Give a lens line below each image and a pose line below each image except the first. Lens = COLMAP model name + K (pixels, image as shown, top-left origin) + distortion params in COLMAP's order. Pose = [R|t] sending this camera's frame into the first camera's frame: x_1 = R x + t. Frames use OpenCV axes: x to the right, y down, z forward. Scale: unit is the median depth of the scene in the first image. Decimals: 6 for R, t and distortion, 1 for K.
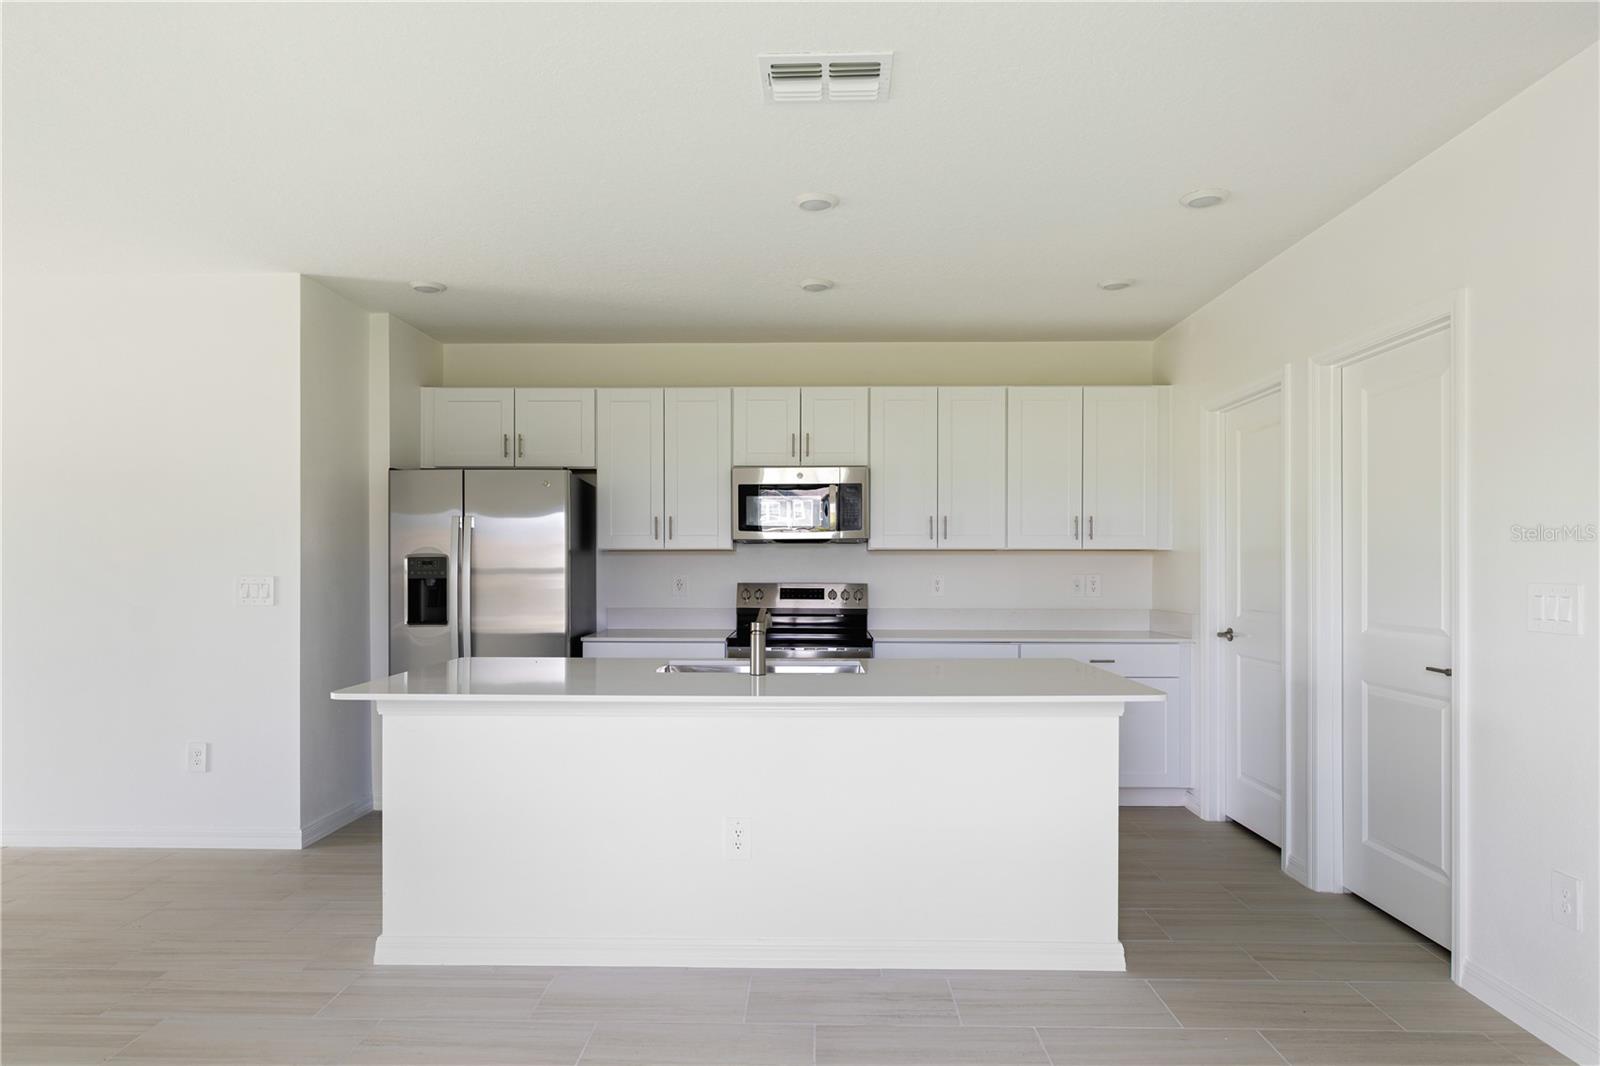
lens RADIAL K [[957.8, 0, 789.7], [0, 957.8, 563.4], [0, 0, 1]] dist [0.011087, 0.000229]
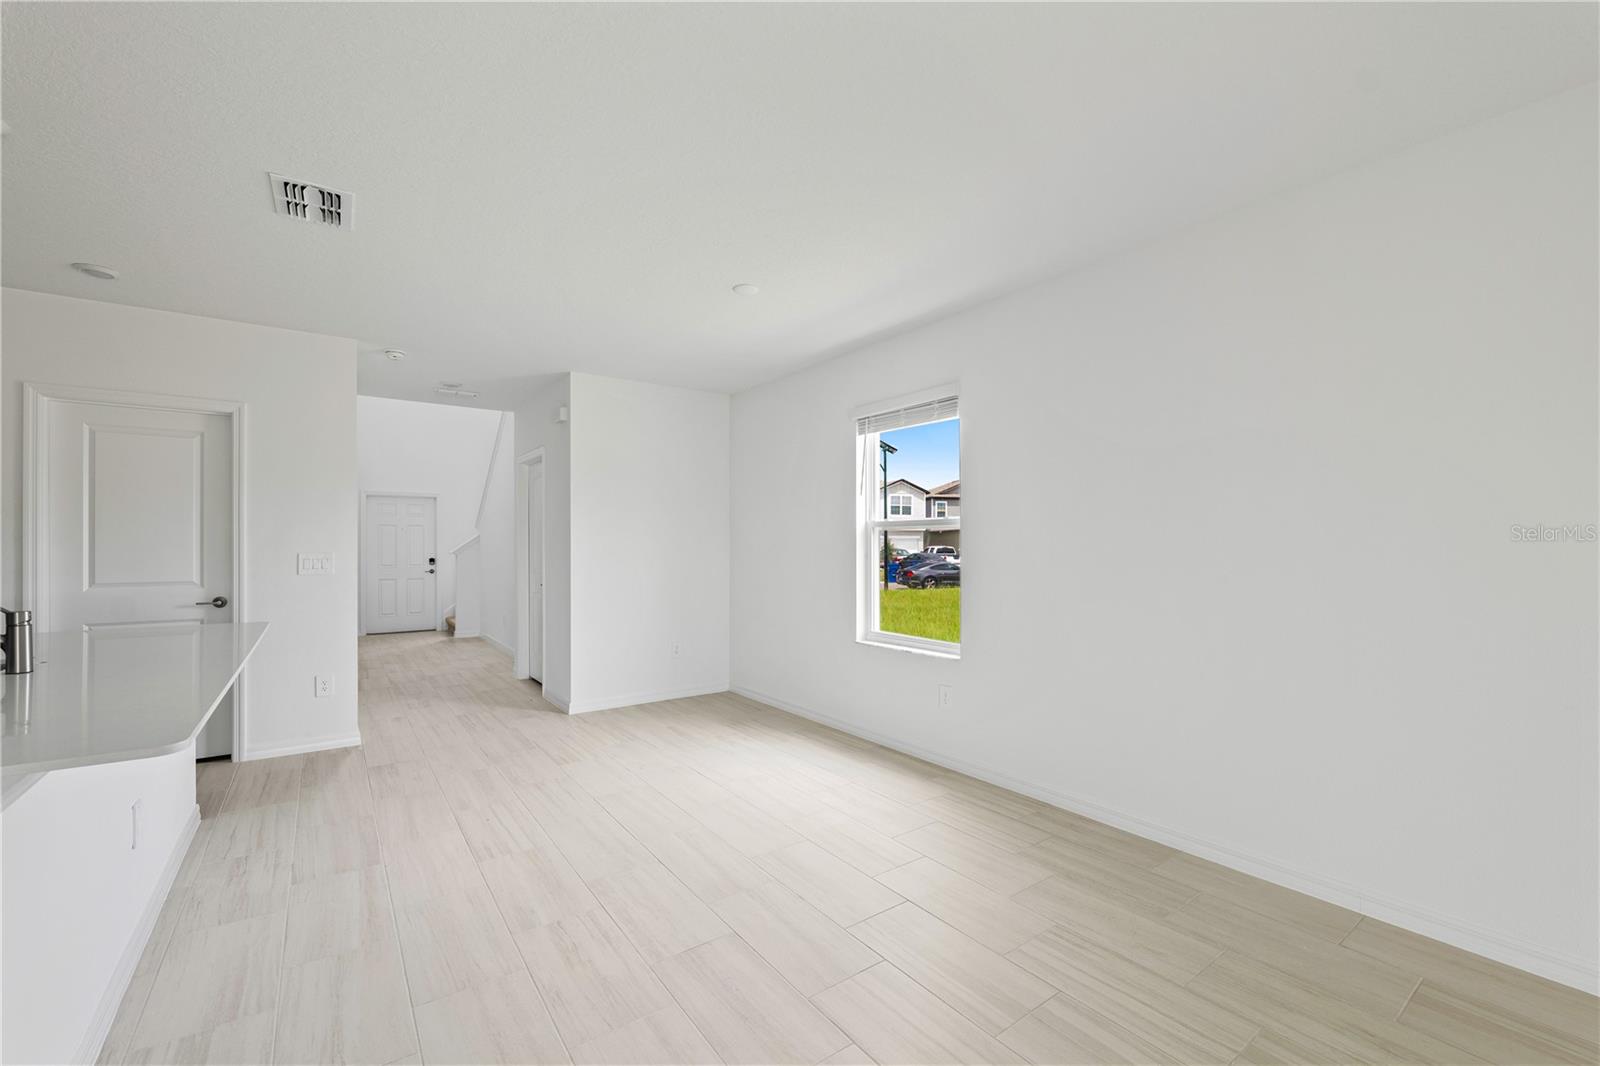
lens RADIAL K [[669.4, 0, 798.6], [0, 669.4, 538.7], [0, 0, 1]] dist [-0.003050, -0.000157]
pose [[-0.603546, 0.008274, 0.797285, -0.626866], [-0.002552, 0.999921, -0.012309, 0.000584], [-0.797324, -0.009464, -0.603477, 0.541147]]
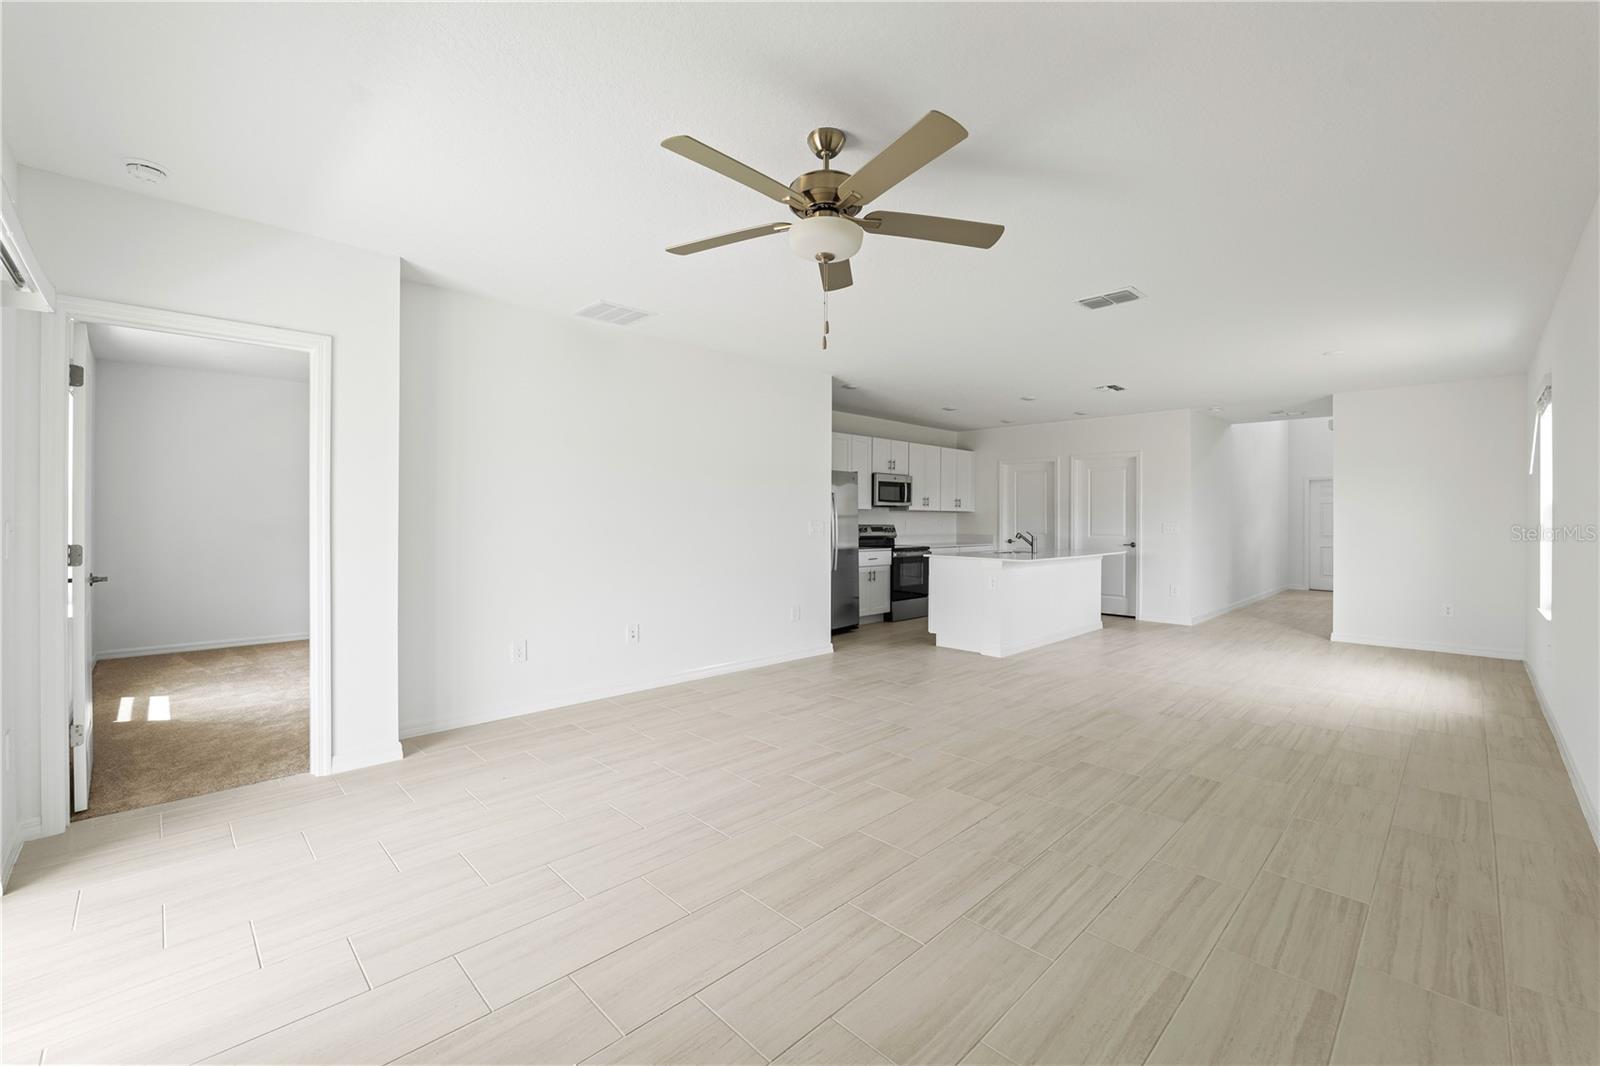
lens RADIAL K [[662.6, 0, 805.0], [0, 662.6, 541.1], [0, 0, 1]] dist [-0.001642, -0.000013]
pose [[0.686527, -0.022418, 0.726759, -1.394703], [-0.007821, 0.999239, 0.038211, 0.000629], [-0.727062, -0.031917, 0.685829, 0.052965]]
